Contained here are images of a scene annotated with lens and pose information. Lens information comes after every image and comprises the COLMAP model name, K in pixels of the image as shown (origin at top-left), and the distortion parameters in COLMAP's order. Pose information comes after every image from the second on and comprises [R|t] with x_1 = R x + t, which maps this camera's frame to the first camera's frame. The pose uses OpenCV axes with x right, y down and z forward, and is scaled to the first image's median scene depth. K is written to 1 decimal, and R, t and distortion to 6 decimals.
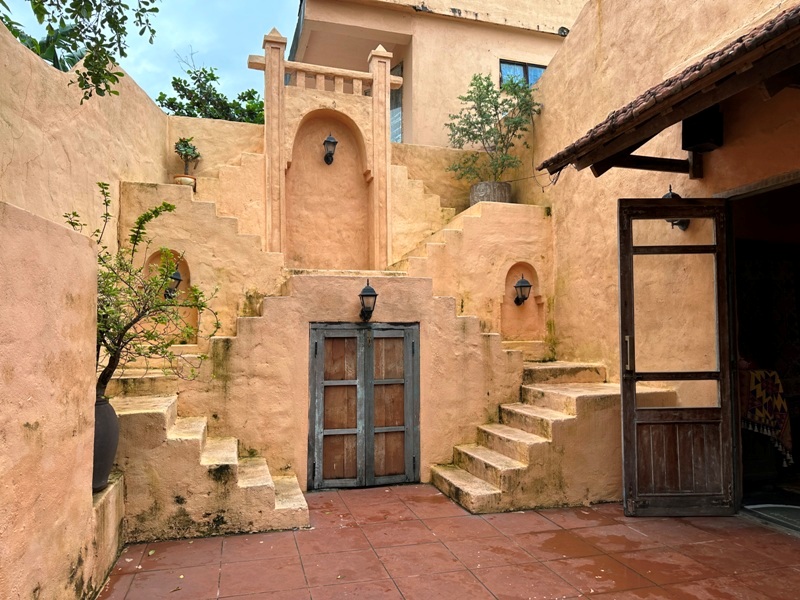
lens RADIAL K [[561.9, 0, 418.4], [0, 561.9, 308.2], [0, 0, 1]] dist [0.077139, -0.088924]
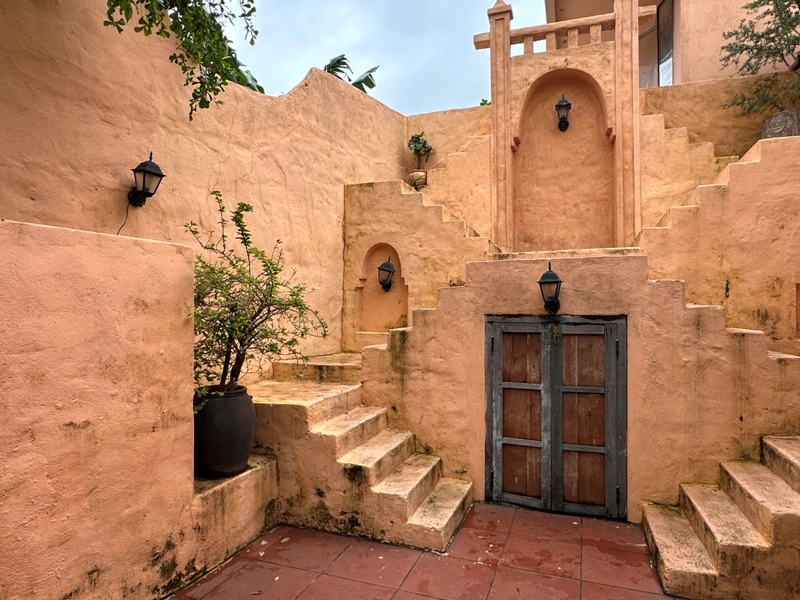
lens RADIAL K [[522.4, 0, 391.1], [0, 522.4, 307.4], [0, 0, 1]] dist [-0.001037, -0.006204]
pose [[0.798609, 0.001789, -0.601847, 0.176430], [0.023435, 0.999145, 0.034066, -0.017150], [0.601394, -0.041310, 0.797884, 0.249091]]
